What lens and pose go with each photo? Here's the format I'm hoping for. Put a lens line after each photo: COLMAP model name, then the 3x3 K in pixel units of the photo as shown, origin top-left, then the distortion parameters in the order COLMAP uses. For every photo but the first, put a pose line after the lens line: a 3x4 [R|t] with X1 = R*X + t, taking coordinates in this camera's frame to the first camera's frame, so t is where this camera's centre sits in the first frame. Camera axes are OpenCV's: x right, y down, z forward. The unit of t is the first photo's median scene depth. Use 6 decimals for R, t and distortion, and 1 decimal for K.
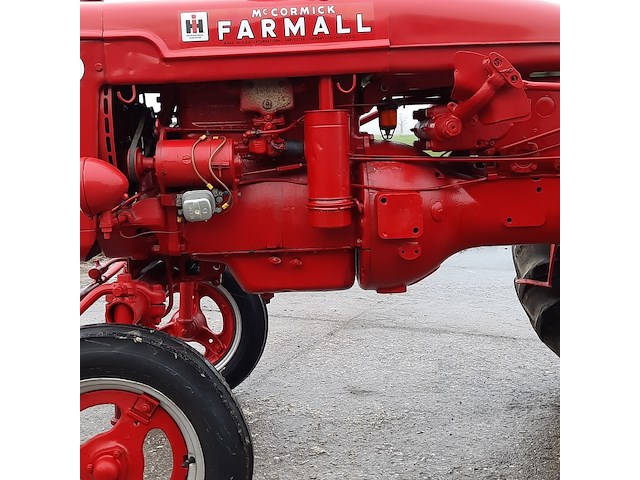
lens RADIAL K [[741.9, 0, 317.1], [0, 741.9, 241.1], [0, 0, 1]] dist [0.063265, 0.000000]
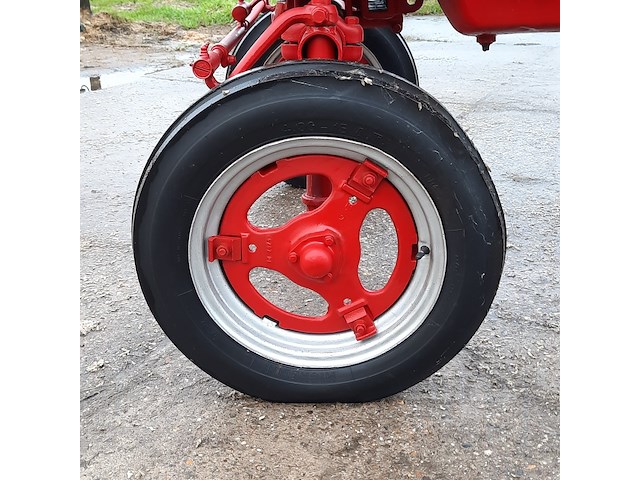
lens RADIAL K [[741.9, 0, 320.0], [0, 741.9, 240.1], [0, 0, 1]] dist [0.063265, 0.000000]
pose [[0.998835, 0.018176, -0.044707, -0.229129], [-0.005940, 0.965623, 0.259880, 0.087461], [0.047894, -0.259311, 0.964606, 0.271795]]
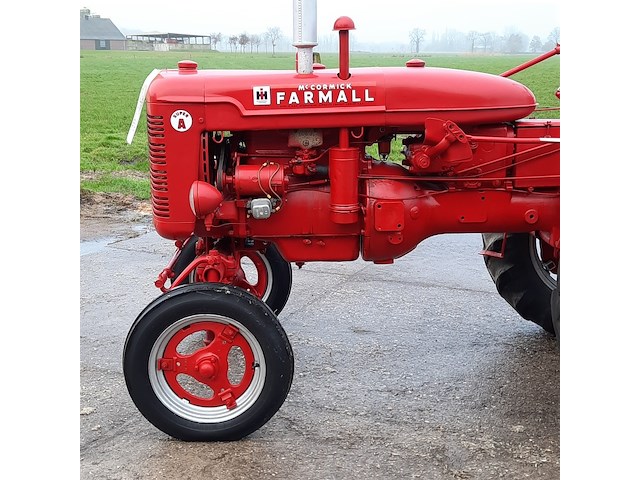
lens RADIAL K [[831.1, 0, 316.4], [0, 831.1, 242.0], [0, 0, 1]] dist [0.099081, 0.000000]
pose [[0.999729, 0.023263, -0.001192, -0.039567], [-0.023085, 0.996328, 0.082453, -0.126232], [0.003106, -0.082403, 0.996594, -0.773984]]
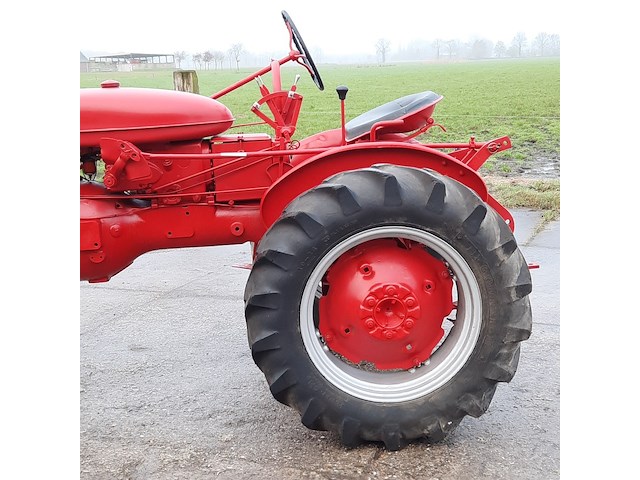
lens RADIAL K [[831.1, 0, 318.9], [0, 831.1, 242.8], [0, 0, 1]] dist [0.099081, 0.000000]
pose [[0.999253, -0.026290, 0.028323, 0.581555], [0.024299, 0.997355, 0.068496, -0.134592], [-0.030049, -0.067756, 0.997249, -0.818297]]
